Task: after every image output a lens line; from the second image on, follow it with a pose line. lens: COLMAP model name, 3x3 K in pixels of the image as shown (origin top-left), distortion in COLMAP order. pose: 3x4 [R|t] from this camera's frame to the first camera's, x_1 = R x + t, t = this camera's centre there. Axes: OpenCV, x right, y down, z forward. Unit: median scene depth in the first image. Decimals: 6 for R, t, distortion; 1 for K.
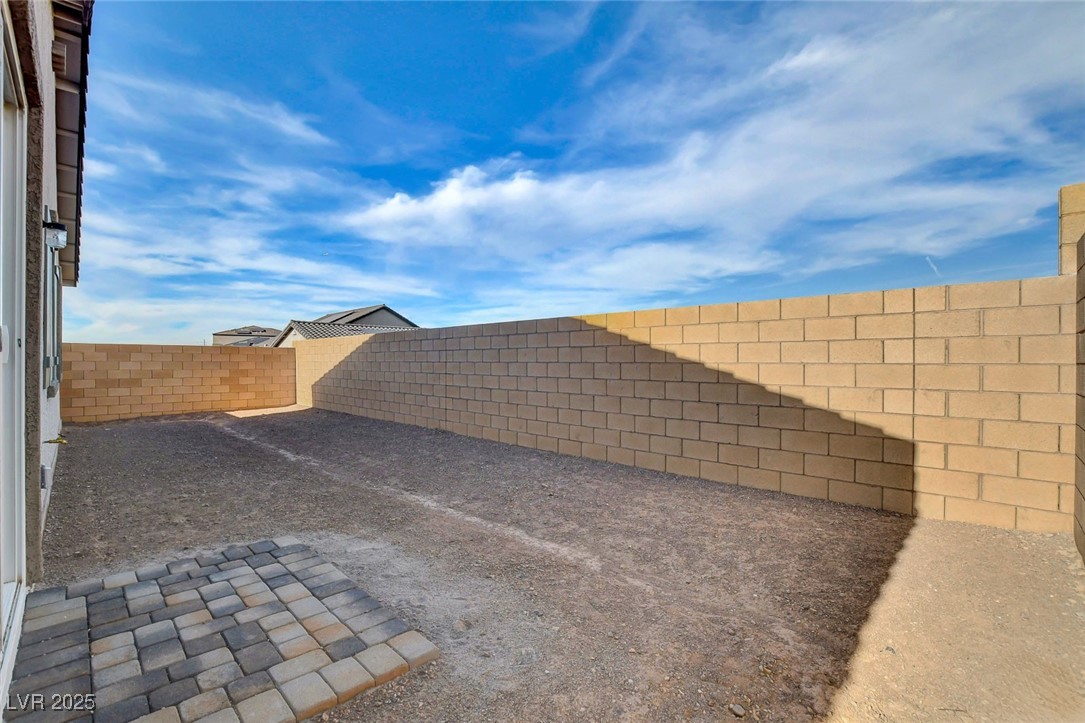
lens RADIAL K [[491.2, 0, 533.0], [0, 491.2, 366.7], [0, 0, 1]] dist [-0.017444, 0.000206]
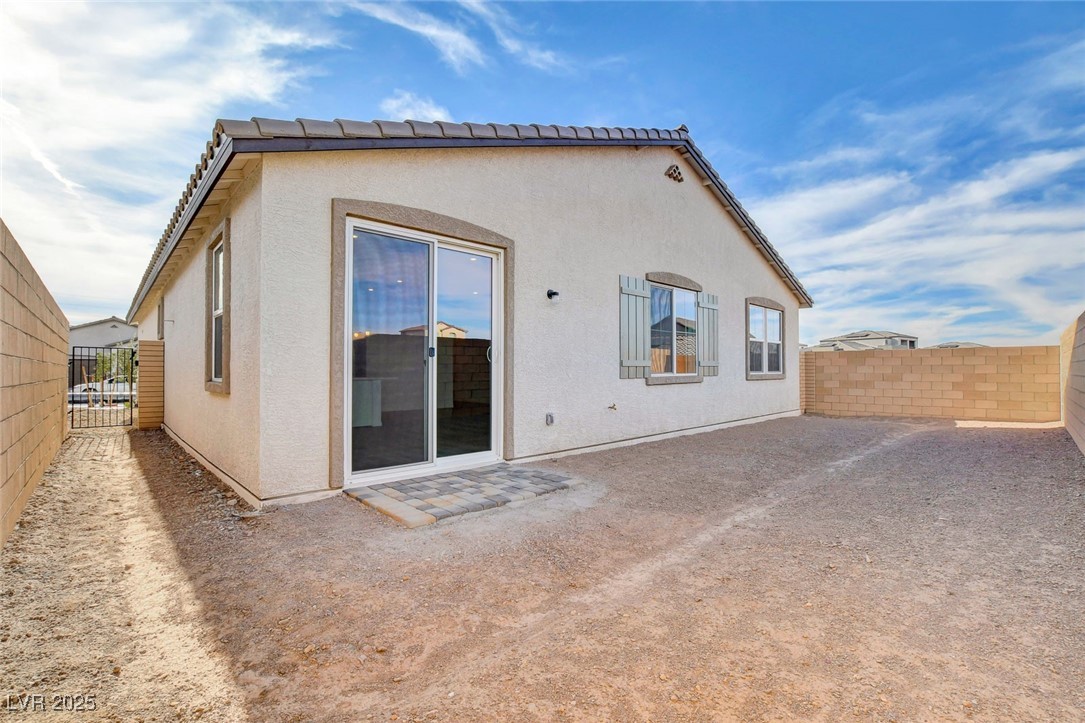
lens RADIAL K [[458.4, 0, 538.7], [0, 458.4, 365.6], [0, 0, 1]] dist [-0.018429, -0.000064]
pose [[-0.026865, -0.016039, -0.999510, 0.624679], [-0.003825, 0.999866, -0.015942, 0.021282], [0.999632, 0.003395, -0.026923, 0.661746]]
